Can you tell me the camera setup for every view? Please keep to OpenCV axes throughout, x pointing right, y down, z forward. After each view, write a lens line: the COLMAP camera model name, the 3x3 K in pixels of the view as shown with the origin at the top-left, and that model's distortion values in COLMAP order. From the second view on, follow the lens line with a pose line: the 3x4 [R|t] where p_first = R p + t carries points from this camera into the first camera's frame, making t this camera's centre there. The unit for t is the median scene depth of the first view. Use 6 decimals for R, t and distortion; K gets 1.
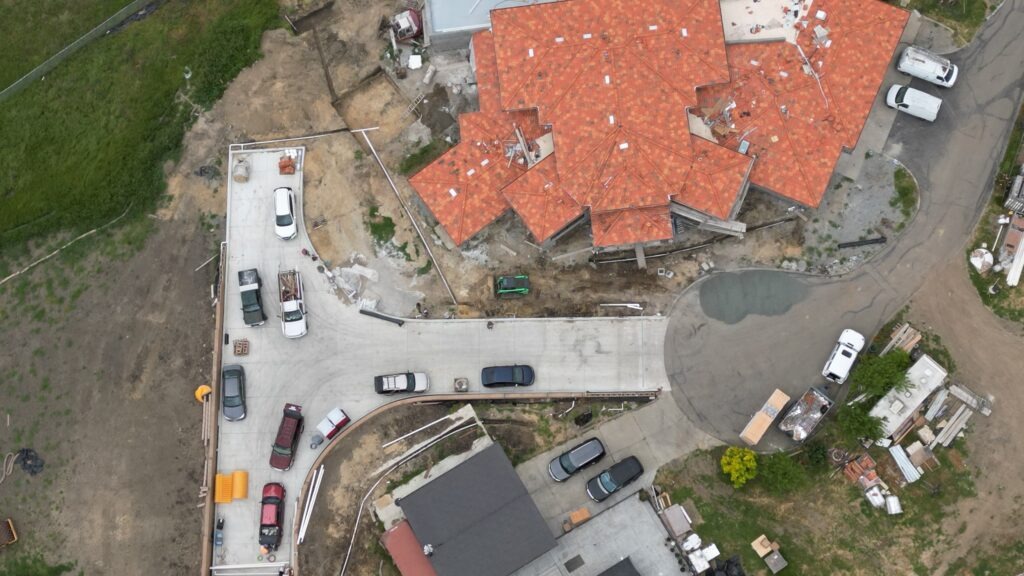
lens RADIAL K [[1394.7, 0, 512.0], [0, 1394.7, 288.0], [0, 0, 1]] dist [0.254647, -0.928671]
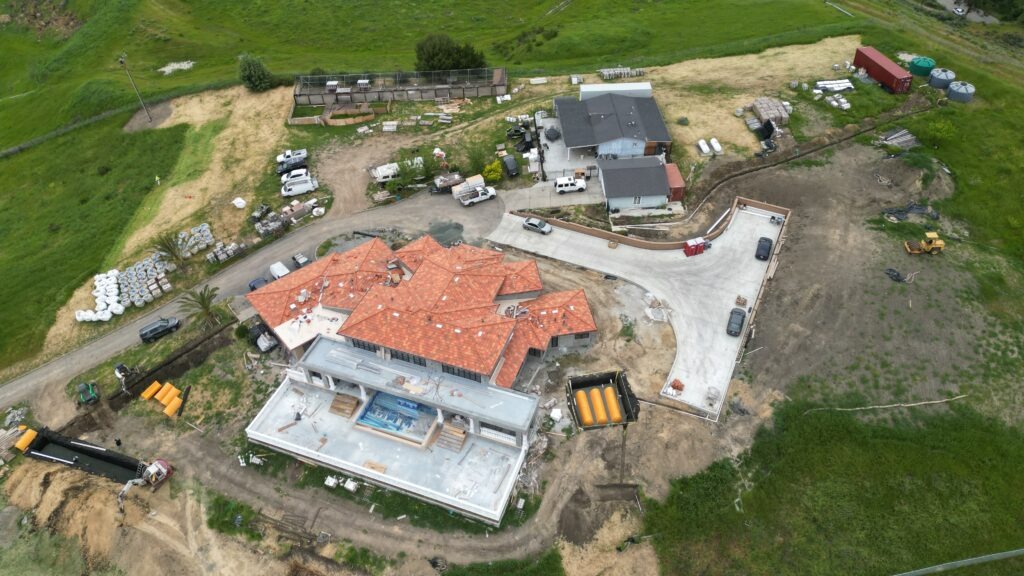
lens RADIAL K [[710.4, 0, 512.0], [0, 710.4, 288.0], [0, 0, 1]] dist [0.096224, -0.103949]
pose [[-0.890340, -0.266059, 0.369470, -0.255069], [0.454075, -0.459486, 0.763340, -0.654413], [-0.033327, 0.847399, 0.529910, 0.589270]]
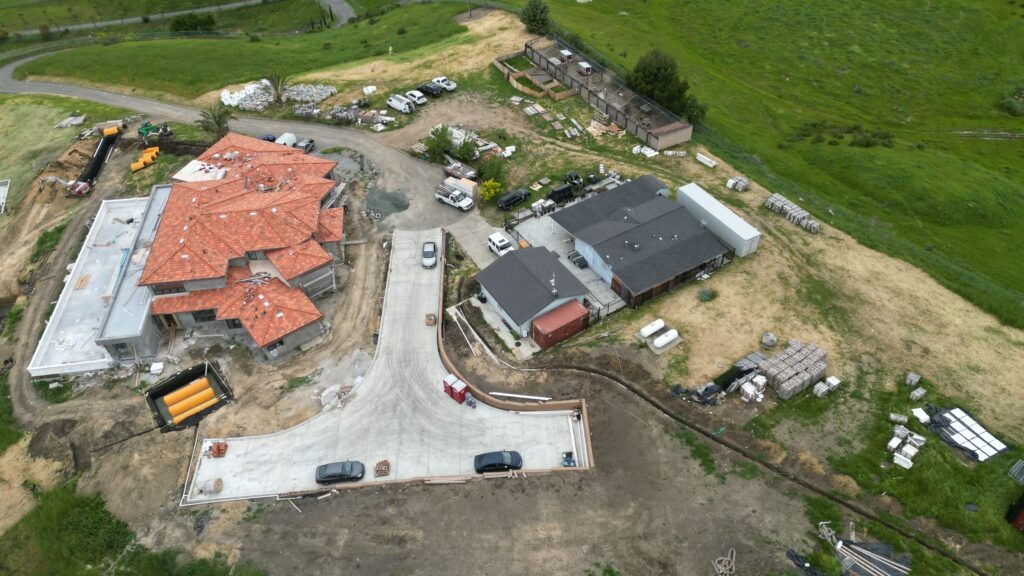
lens RADIAL K [[710.4, 0, 512.0], [0, 710.4, 288.0], [0, 0, 1]] dist [0.096224, -0.103949]
pose [[-0.024314, -0.656531, 0.753907, -0.527257], [0.981657, 0.126967, 0.142227, 0.044356], [-0.189098, 0.743537, 0.641401, 0.517801]]
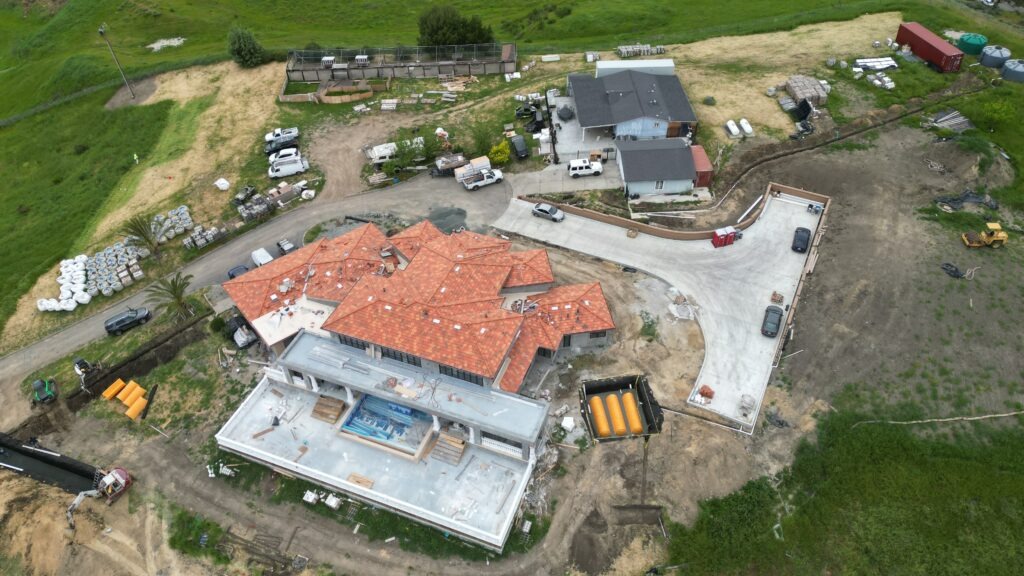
lens RADIAL K [[710.4, 0, 512.0], [0, 710.4, 288.0], [0, 0, 1]] dist [0.096224, -0.103949]
pose [[-0.883518, -0.278535, 0.376583, -0.225301], [0.466741, -0.455973, 0.757787, -0.594719], [-0.039358, 0.845285, 0.532864, 0.637795]]
